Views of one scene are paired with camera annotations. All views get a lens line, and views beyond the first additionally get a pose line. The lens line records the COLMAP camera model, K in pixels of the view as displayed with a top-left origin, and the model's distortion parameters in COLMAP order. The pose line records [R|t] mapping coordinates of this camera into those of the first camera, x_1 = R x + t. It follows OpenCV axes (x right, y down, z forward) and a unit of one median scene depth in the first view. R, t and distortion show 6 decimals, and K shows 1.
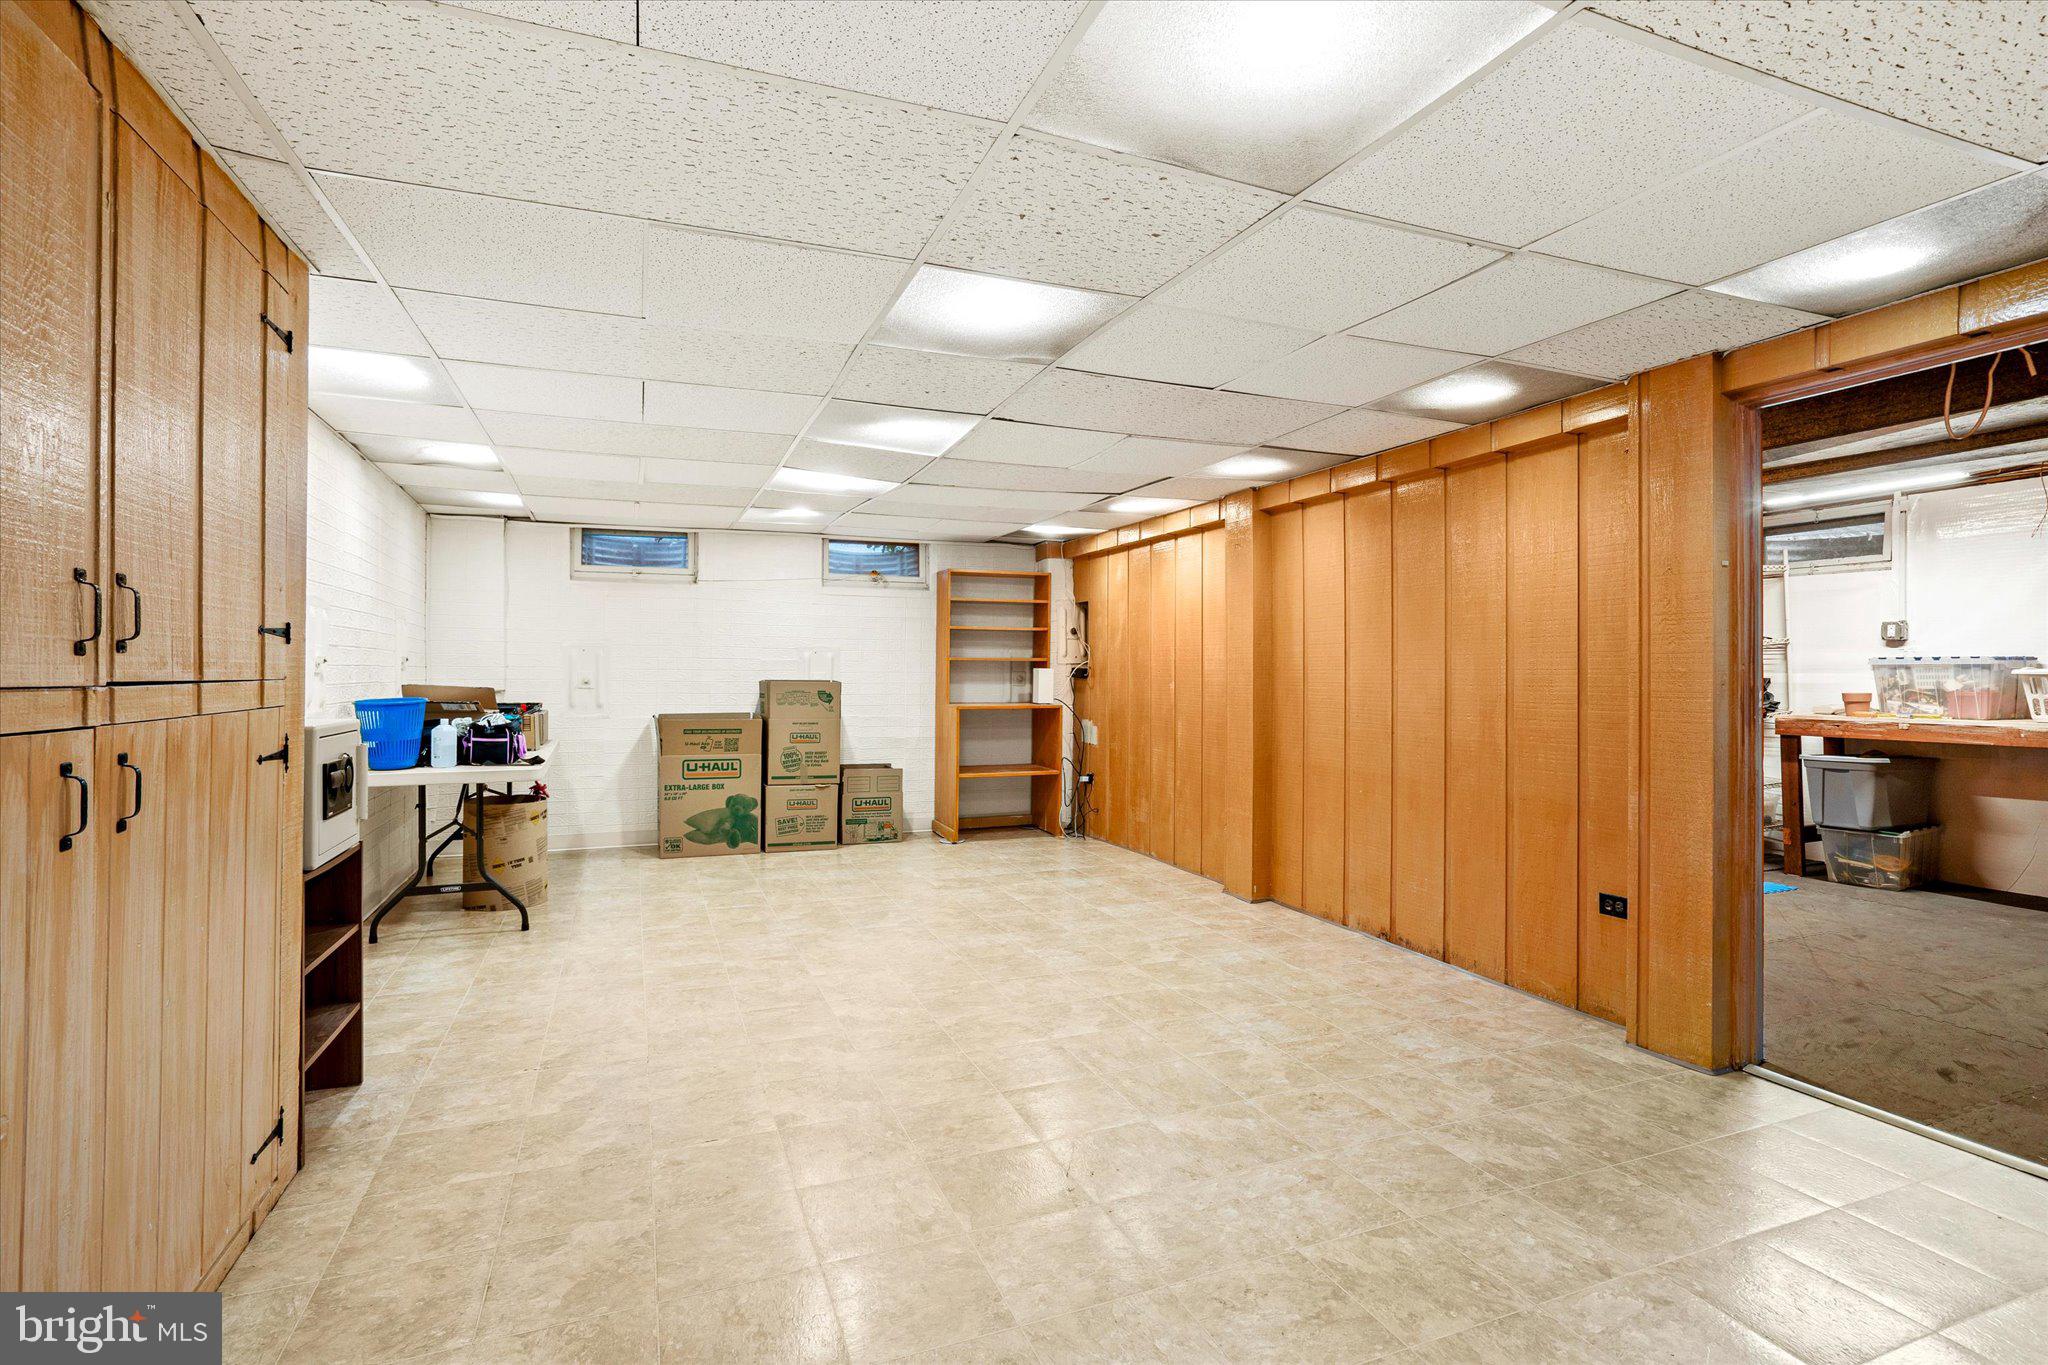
lens RADIAL K [[967.7, 0, 1032.8], [0, 967.7, 668.1], [0, 0, 1]] dist [-0.005475, -0.000508]
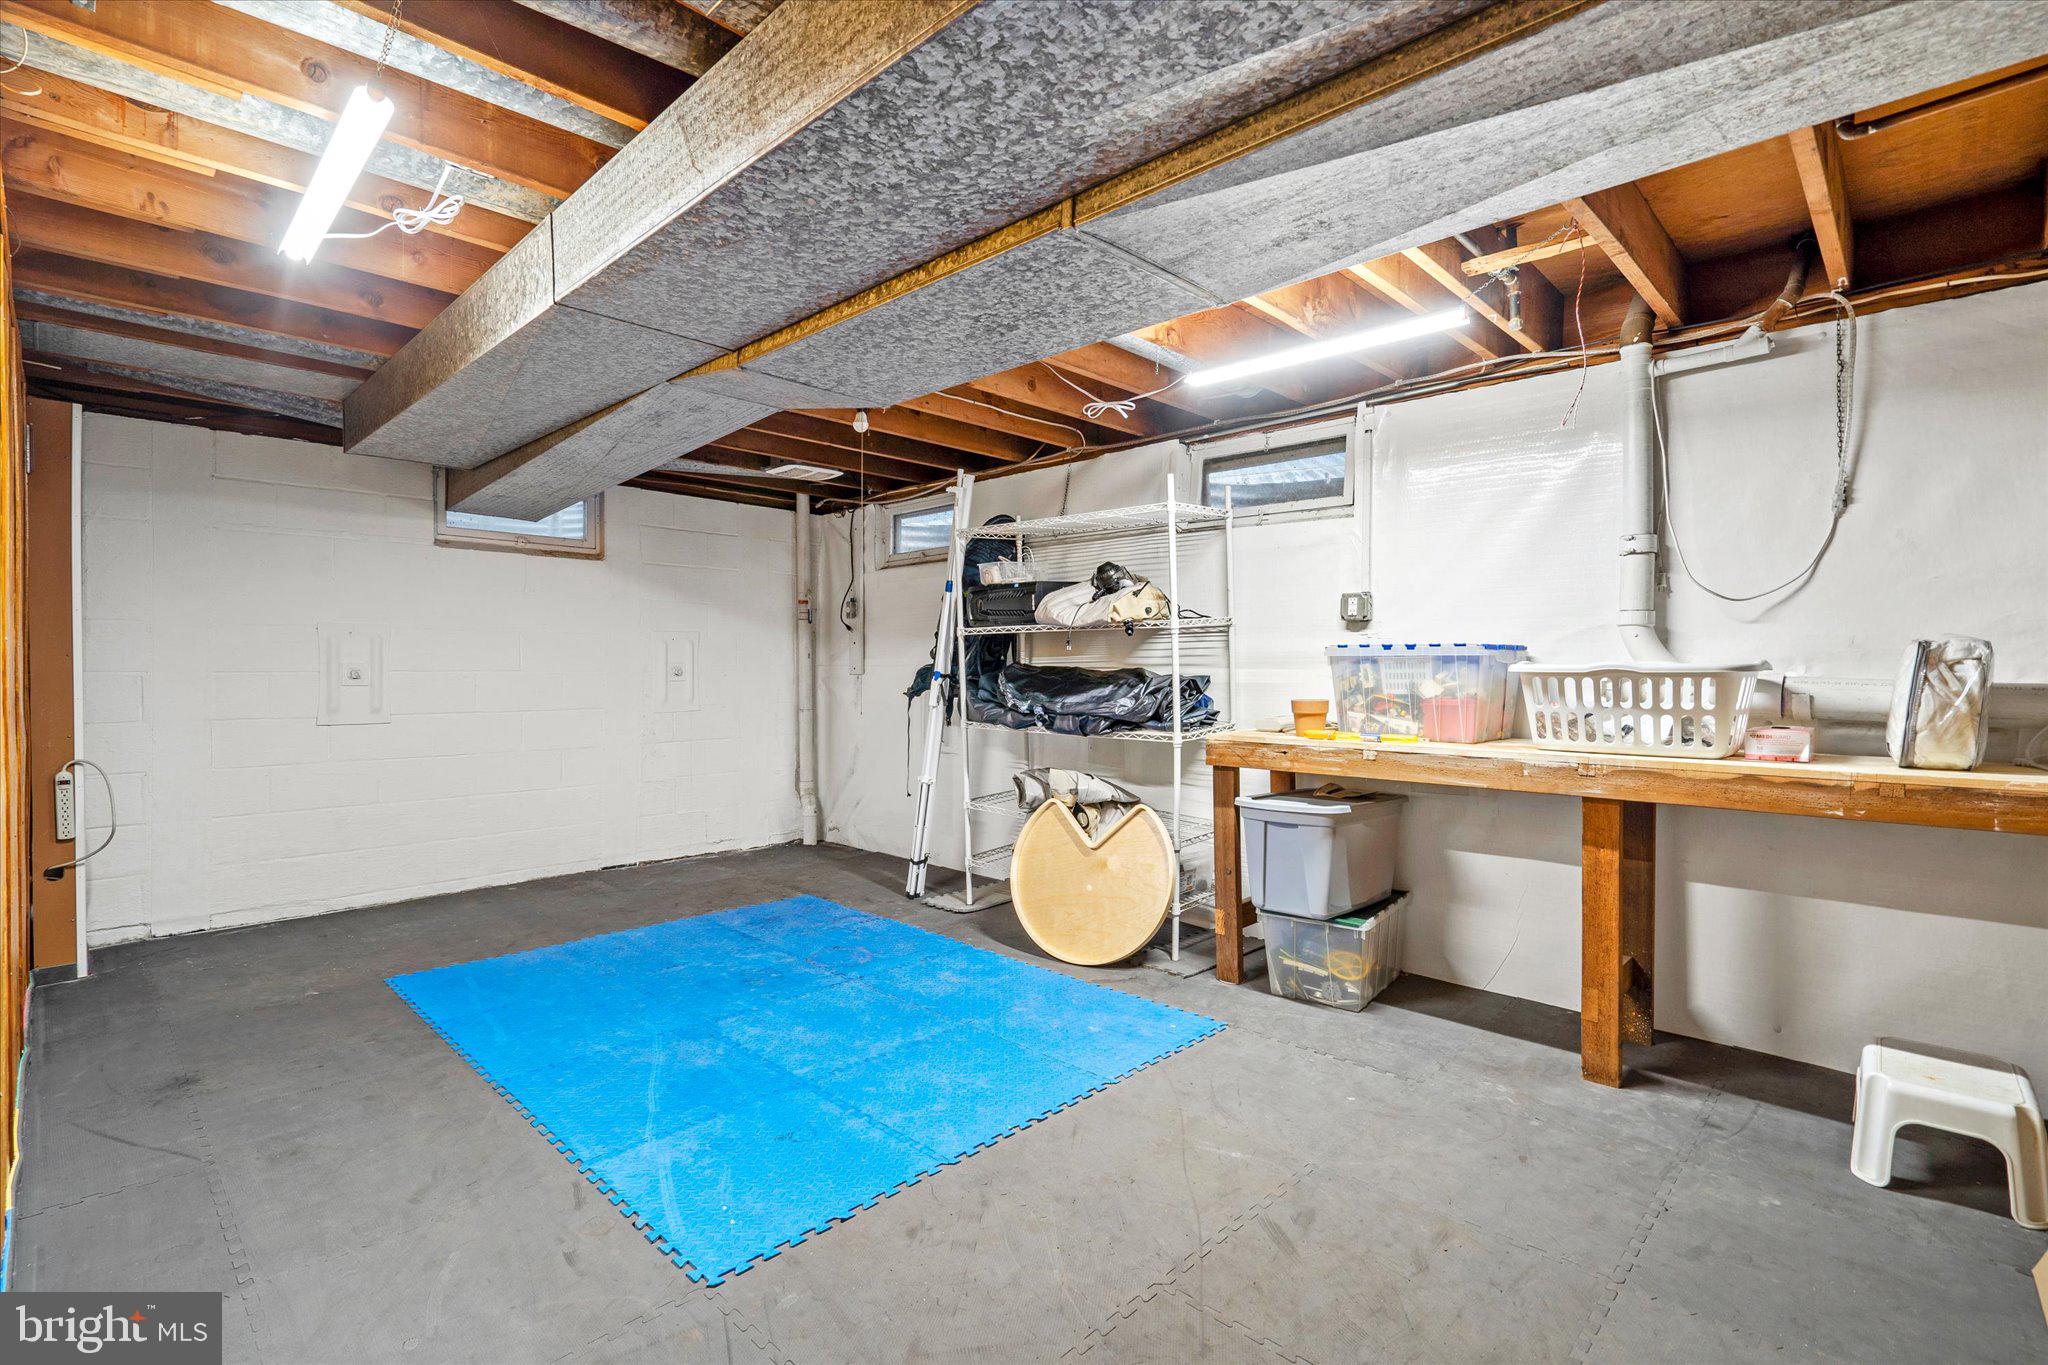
lens RADIAL K [[967.7, 0, 1019.2], [0, 967.7, 682.2], [0, 0, 1]] dist [-0.005475, -0.000508]
pose [[0.916956, -0.002941, 0.398977, 0.429522], [-0.005720, 0.999773, 0.020516, 0.001852], [-0.398947, -0.021094, 0.916731, 0.497409]]
